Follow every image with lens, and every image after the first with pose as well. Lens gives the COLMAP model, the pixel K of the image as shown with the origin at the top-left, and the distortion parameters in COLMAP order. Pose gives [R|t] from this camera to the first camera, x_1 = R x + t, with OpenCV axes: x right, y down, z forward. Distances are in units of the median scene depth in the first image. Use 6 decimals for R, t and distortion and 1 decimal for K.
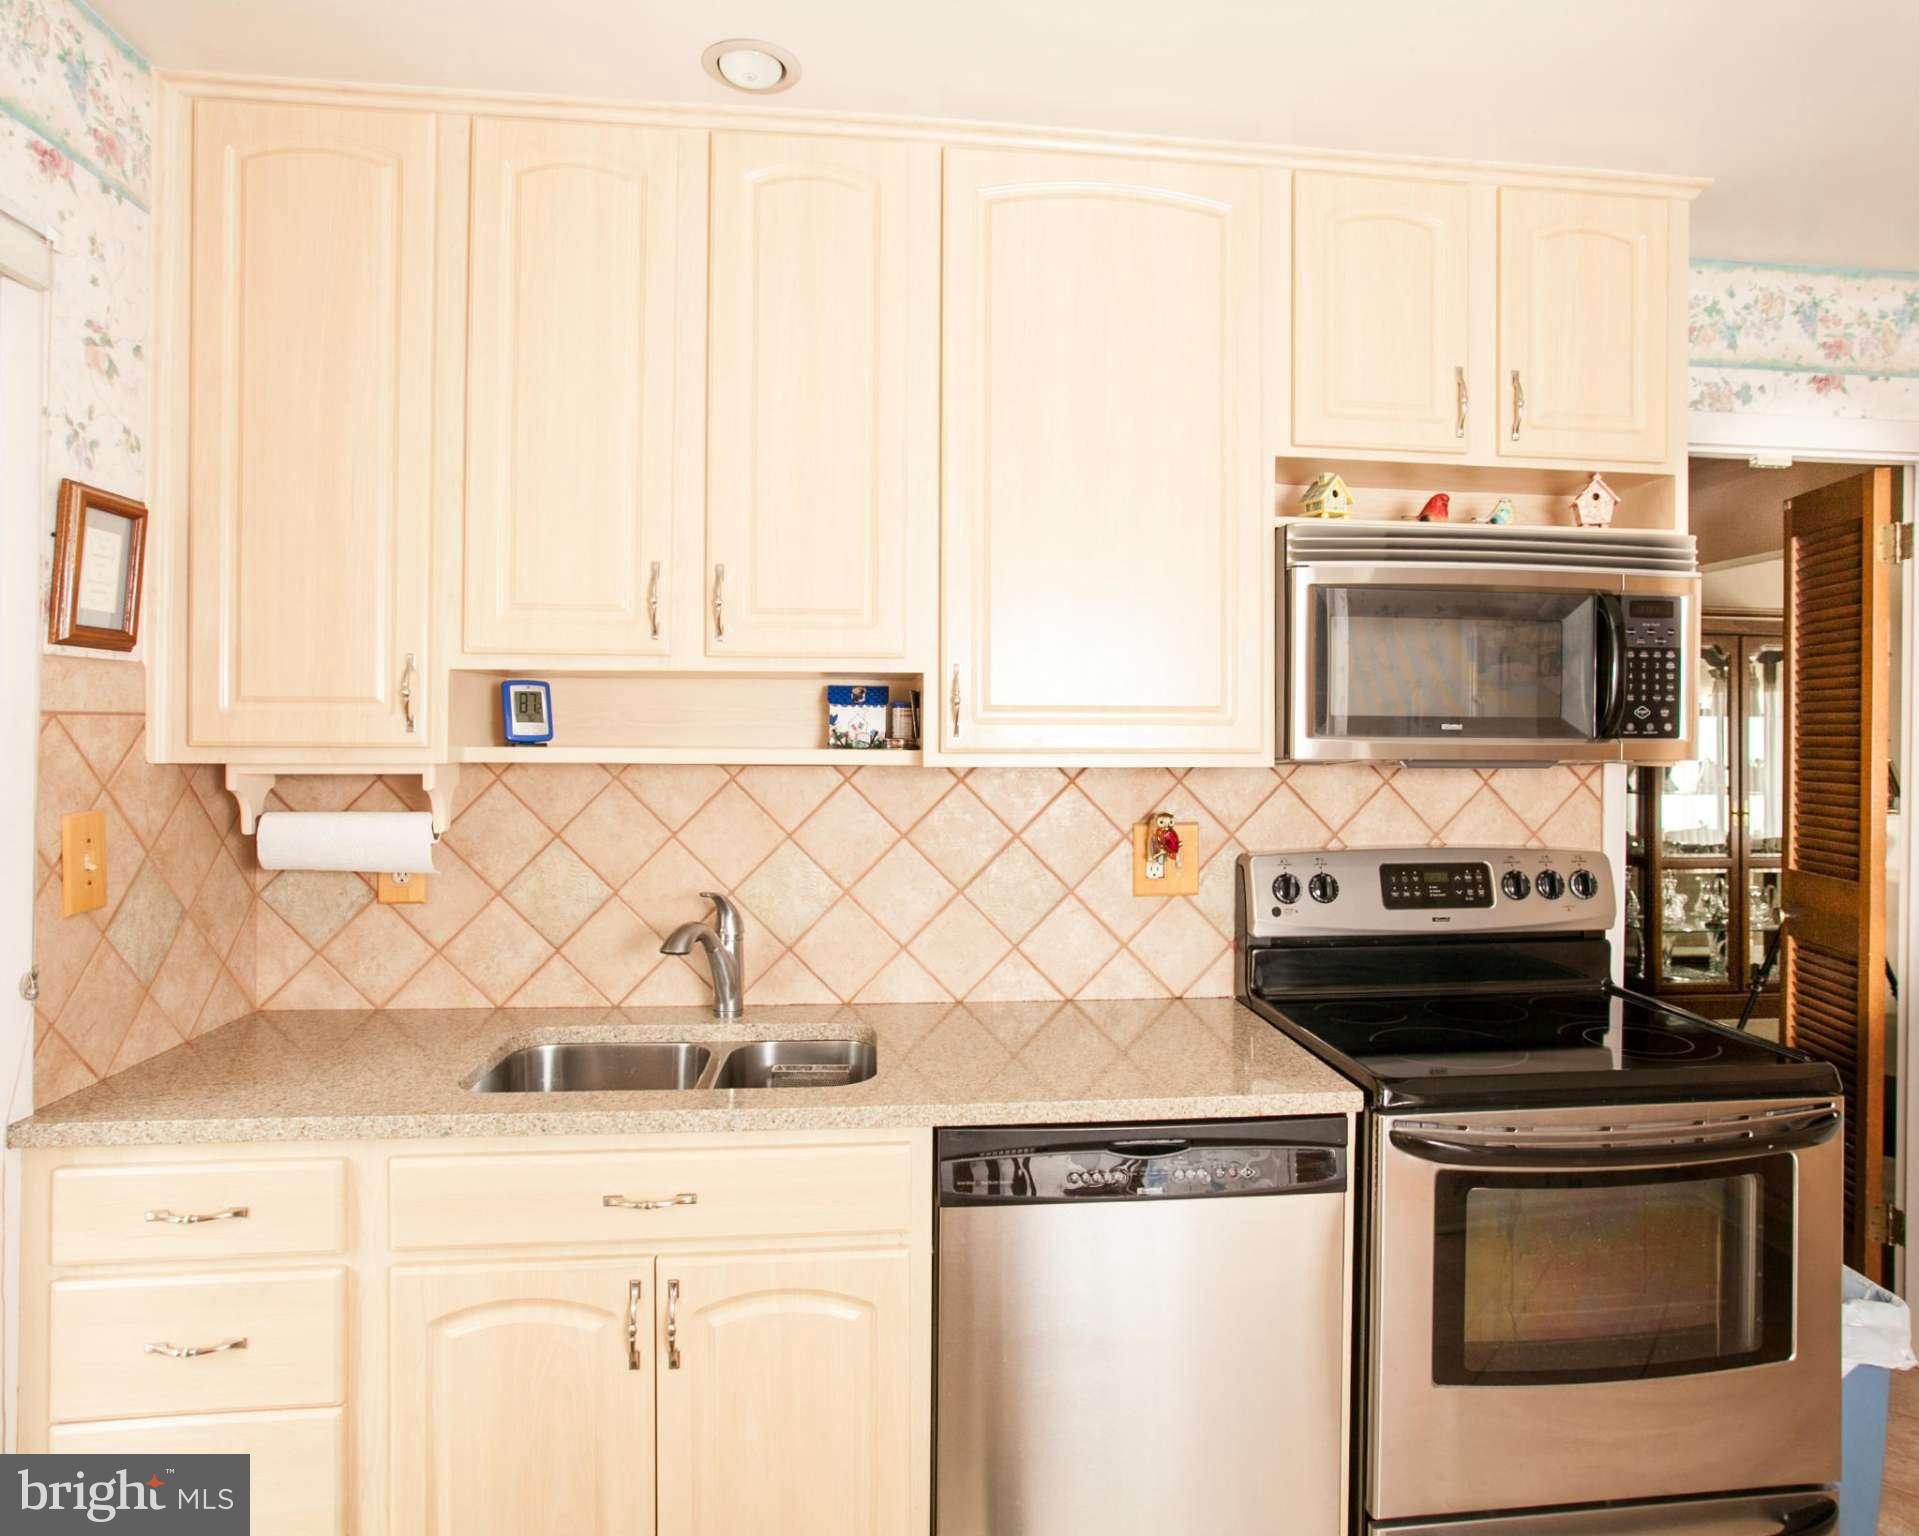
lens RADIAL K [[1208.5, 0, 965.4], [0, 1208.5, 723.5], [0, 0, 1]] dist [-0.055029, 0.041137]
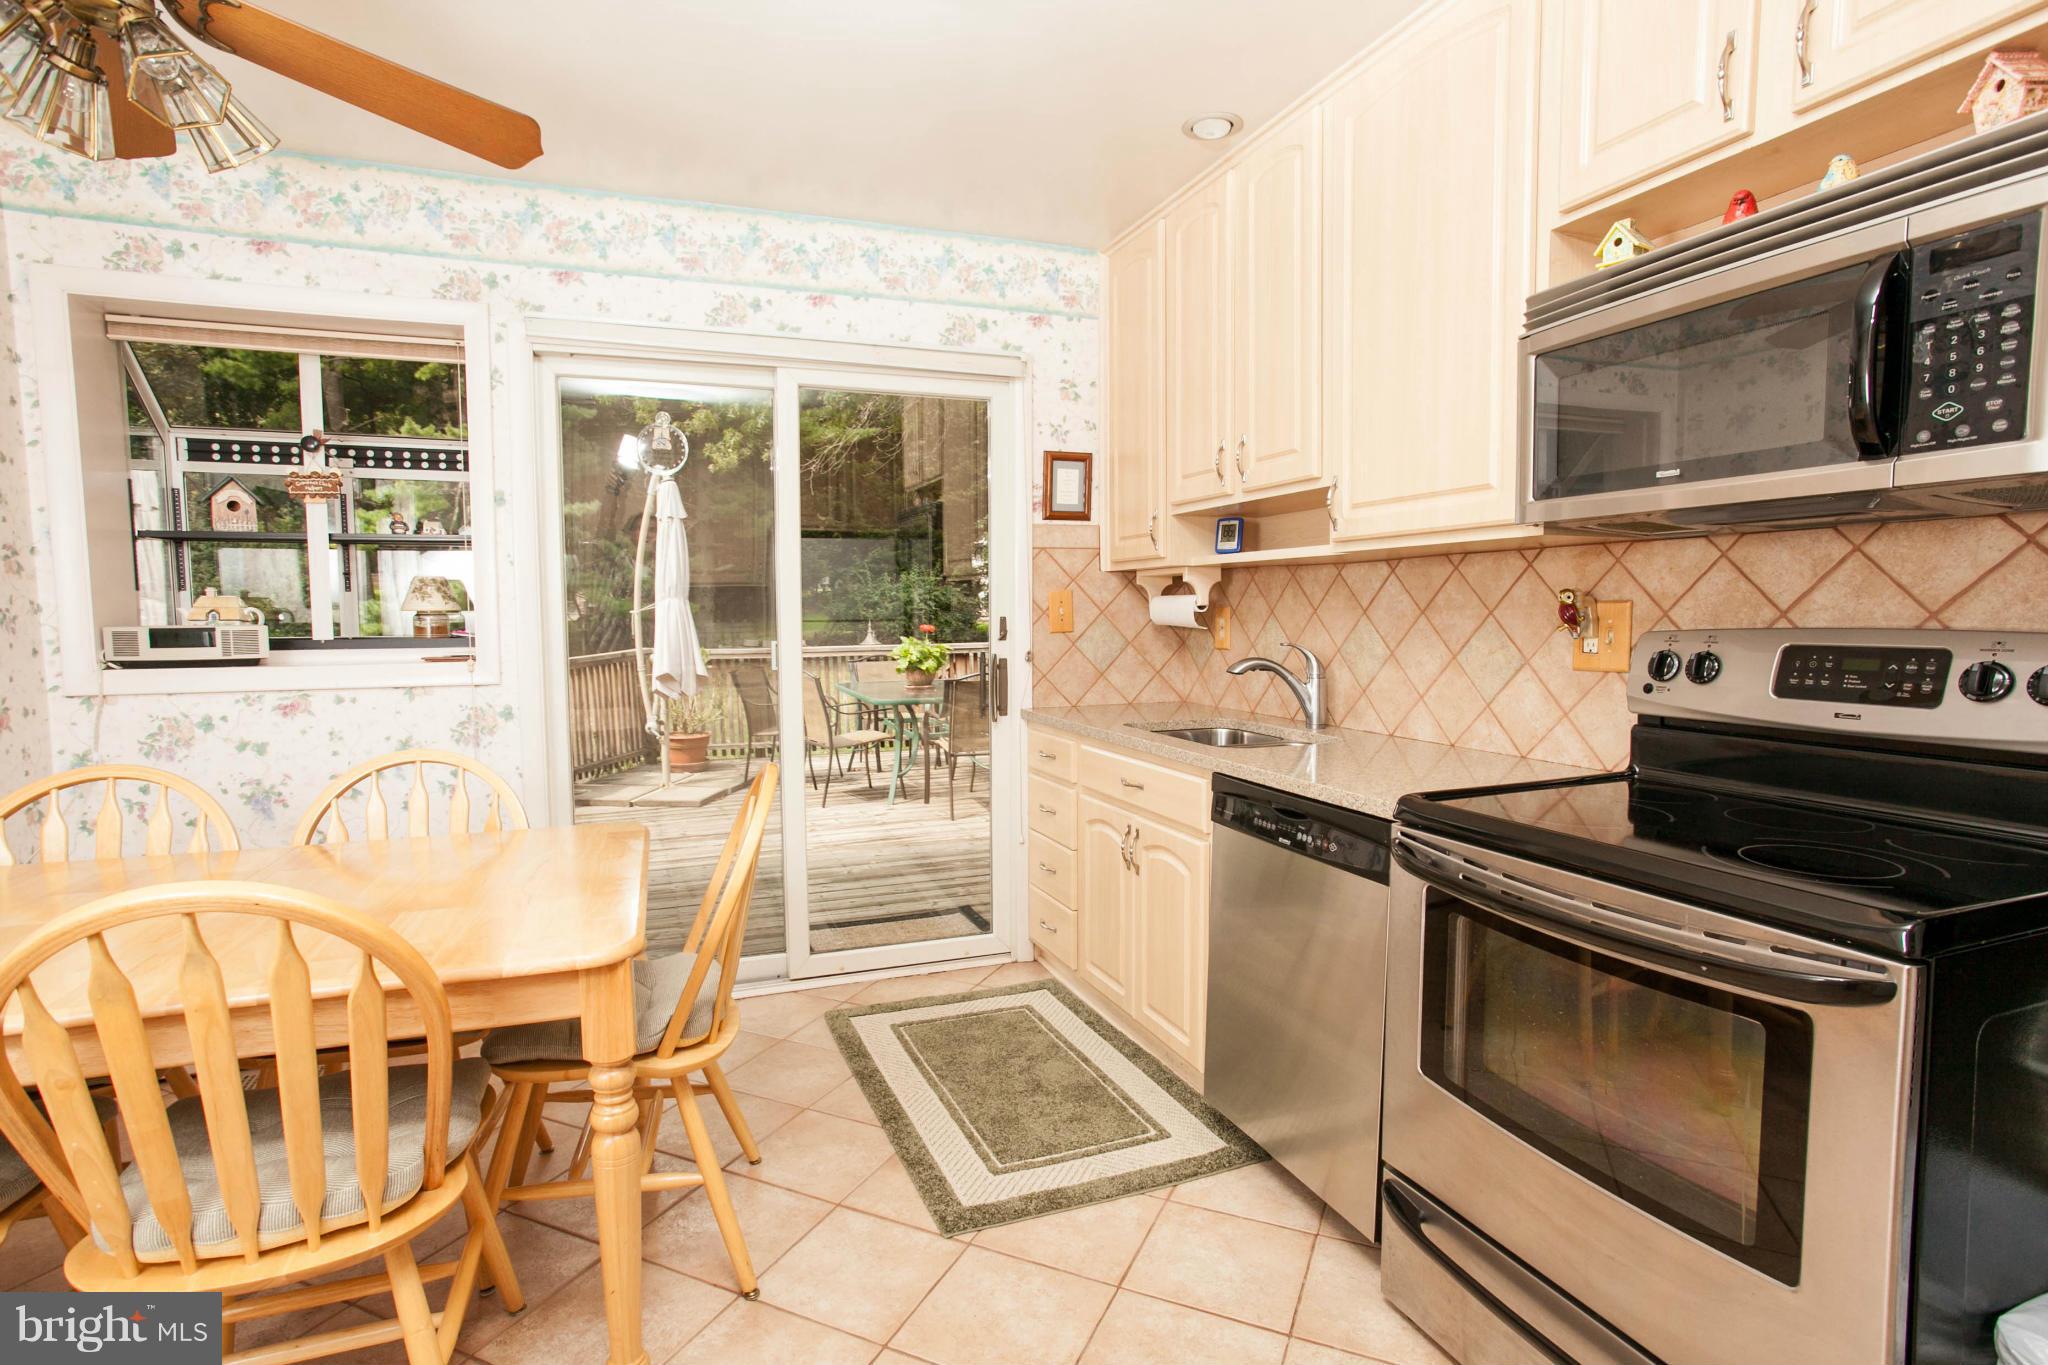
lens RADIAL K [[1049.3, 0, 1024.0], [0, 1049.3, 682.5], [0, 0, 1]] dist [-0.054161, 0.039467]
pose [[0.236539, 0.056590, -0.969973, 0.945152], [0.008726, 0.998138, 0.060361, 0.097327], [0.971583, -0.022742, 0.235605, 0.316730]]
